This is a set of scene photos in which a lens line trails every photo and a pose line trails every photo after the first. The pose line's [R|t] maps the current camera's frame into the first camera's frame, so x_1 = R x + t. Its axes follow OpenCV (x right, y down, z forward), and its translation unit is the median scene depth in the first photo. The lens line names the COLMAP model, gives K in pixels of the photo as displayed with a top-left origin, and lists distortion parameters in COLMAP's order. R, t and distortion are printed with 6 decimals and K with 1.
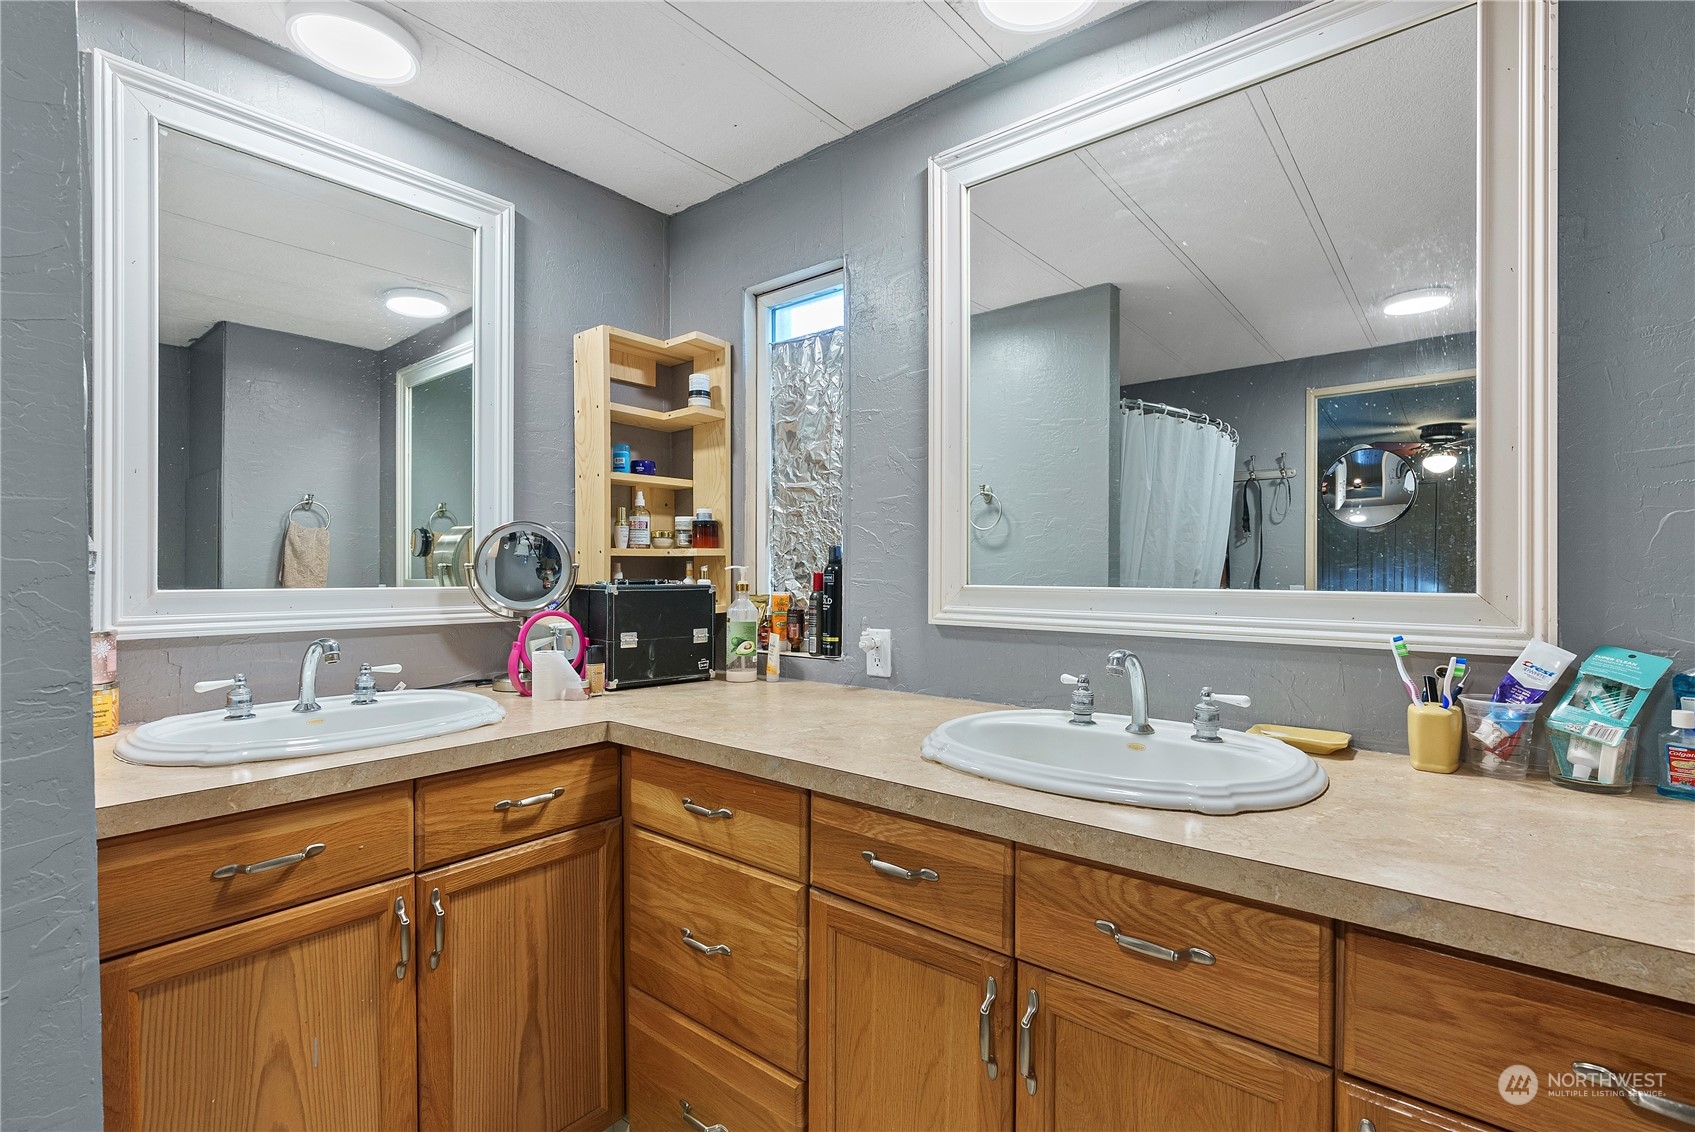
lens RADIAL K [[778.3, 0, 847.1], [0, 778.3, 573.2], [0, 0, 1]] dist [-0.005340, 0.002209]
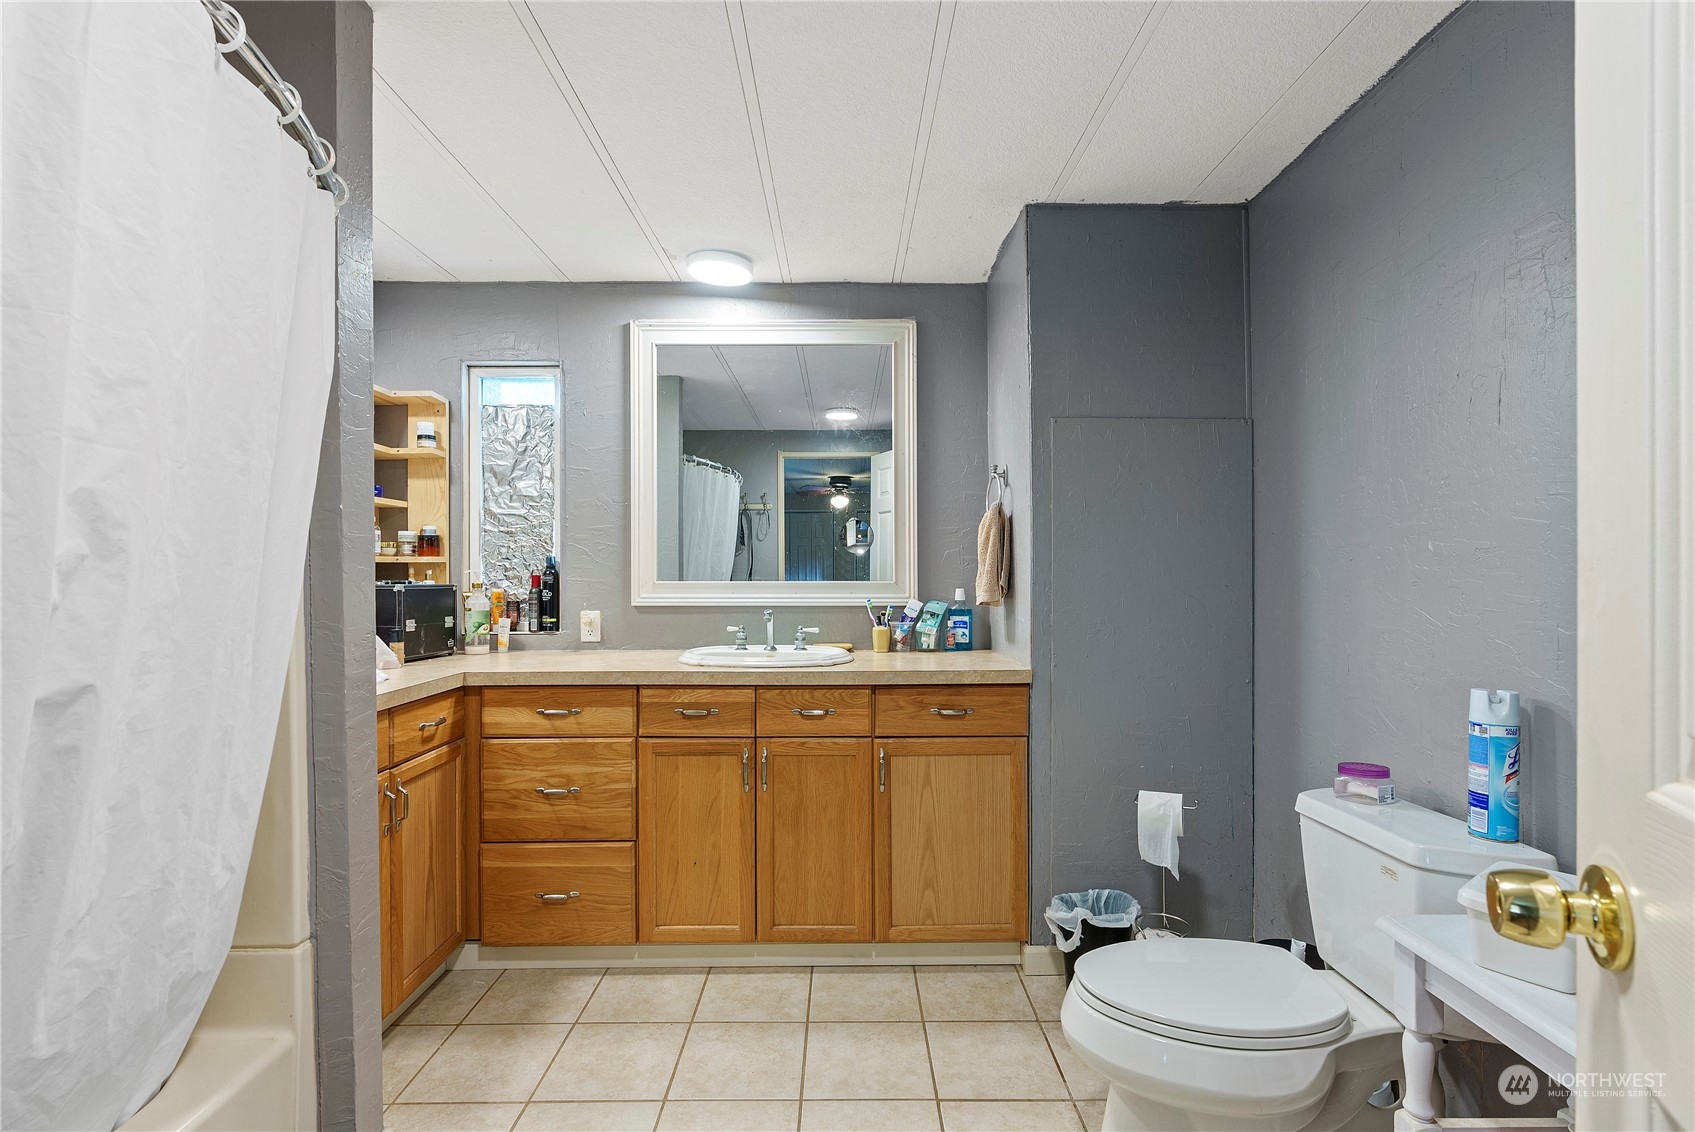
lens RADIAL K [[778.3, 0, 848.0], [0, 778.3, 570.0], [0, 0, 1]] dist [-0.005340, 0.002209]
pose [[0.770259, -0.000847, 0.637731, -0.719512], [0.005499, 0.999971, -0.005313, 0.002111], [-0.637708, 0.007599, 0.770241, -0.668923]]
